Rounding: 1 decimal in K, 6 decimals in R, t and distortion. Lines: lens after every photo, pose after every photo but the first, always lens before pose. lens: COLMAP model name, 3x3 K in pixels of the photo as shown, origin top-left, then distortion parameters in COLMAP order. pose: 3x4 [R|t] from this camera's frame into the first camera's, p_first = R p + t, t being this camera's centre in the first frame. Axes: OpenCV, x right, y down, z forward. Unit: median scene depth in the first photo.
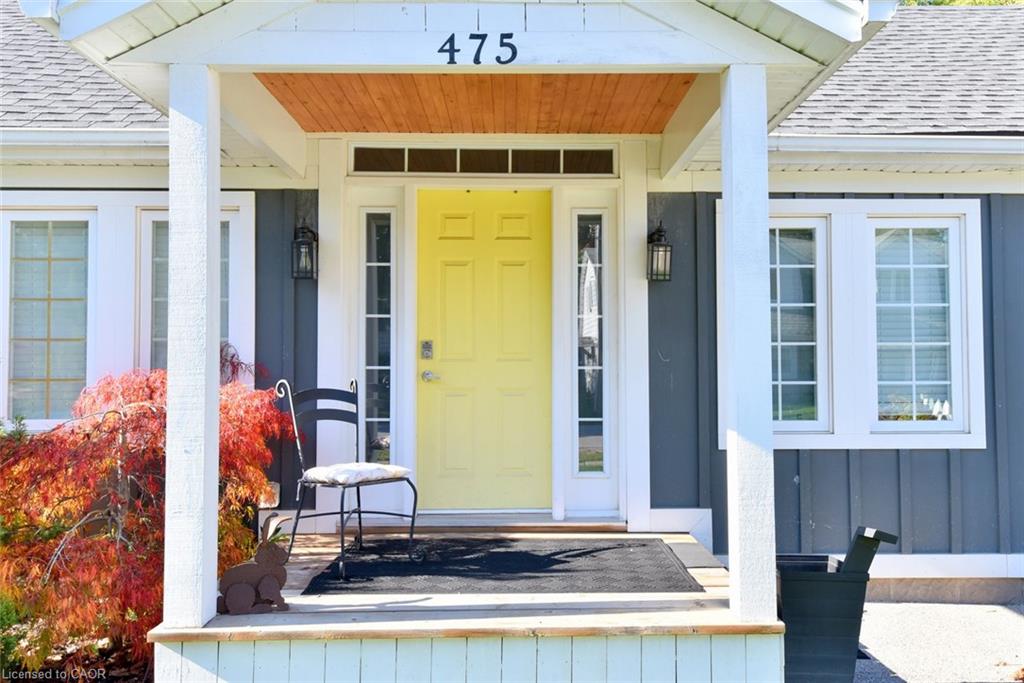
lens RADIAL K [[891.2, 0, 518.0], [0, 891.2, 342.3], [0, 0, 1]] dist [0.019875, 0.002295]
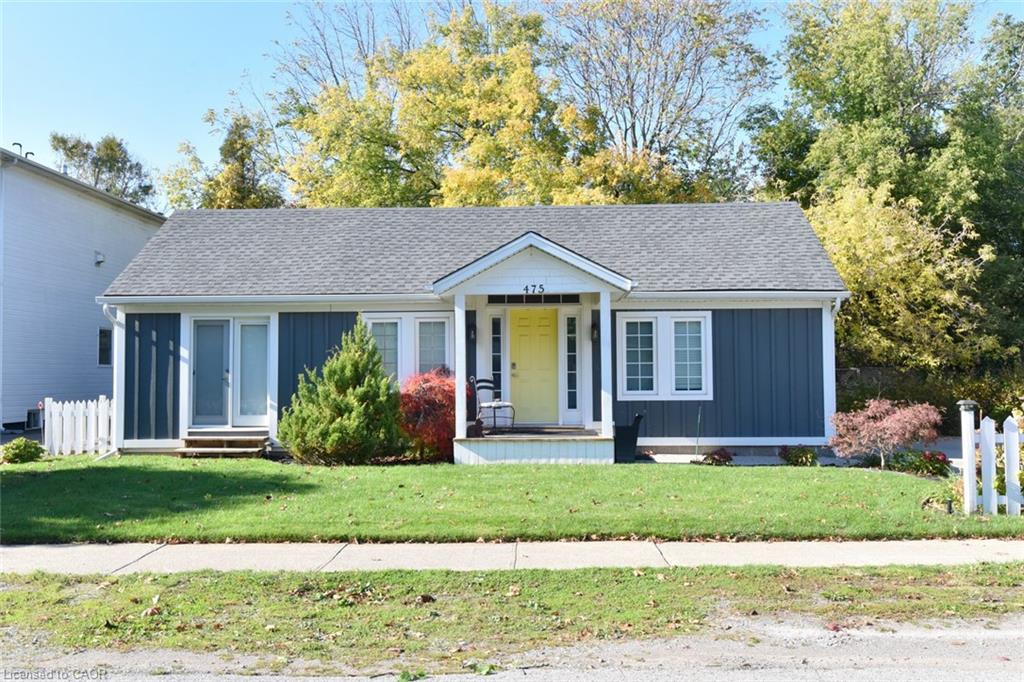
lens RADIAL K [[891.2, 0, 510.0], [0, 891.2, 345.9], [0, 0, 1]] dist [0.019875, 0.002295]
pose [[0.998821, -0.005423, -0.048239, 0.023347], [0.005596, 0.999978, 0.003442, -0.065292], [0.048219, -0.003708, 0.998830, -1.843451]]
